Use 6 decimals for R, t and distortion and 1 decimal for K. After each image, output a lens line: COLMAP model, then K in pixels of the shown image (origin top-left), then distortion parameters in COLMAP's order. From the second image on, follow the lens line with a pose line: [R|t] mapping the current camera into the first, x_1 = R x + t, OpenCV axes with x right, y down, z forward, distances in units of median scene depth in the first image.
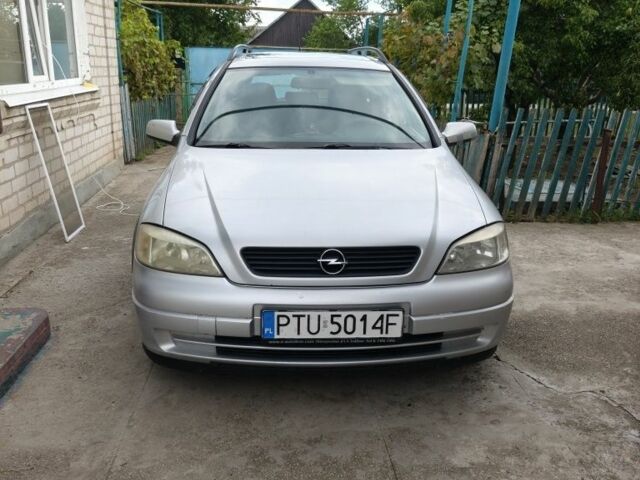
lens RADIAL K [[584.8, 0, 320.0], [0, 584.8, 240.0], [0, 0, 1]] dist [0.072454, -0.132070]
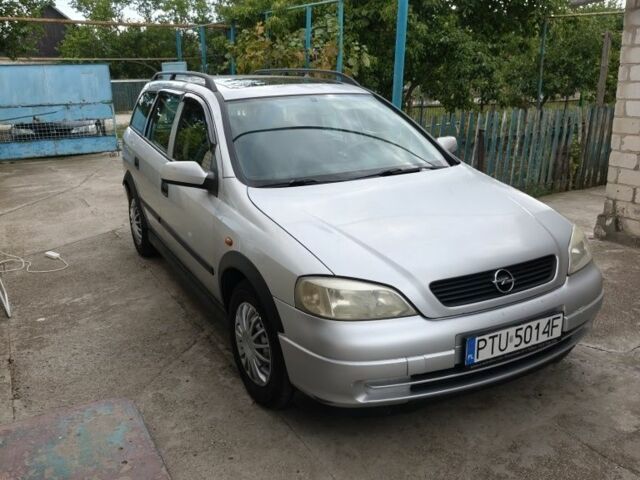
lens RADIAL K [[584.8, 0, 320.0], [0, 584.8, 240.0], [0, 0, 1]] dist [0.072454, -0.132070]
pose [[0.909570, -0.151897, 0.386794, -0.697452], [0.154589, 0.987679, 0.024343, -0.116684], [-0.385726, 0.037652, 0.921845, 0.125653]]
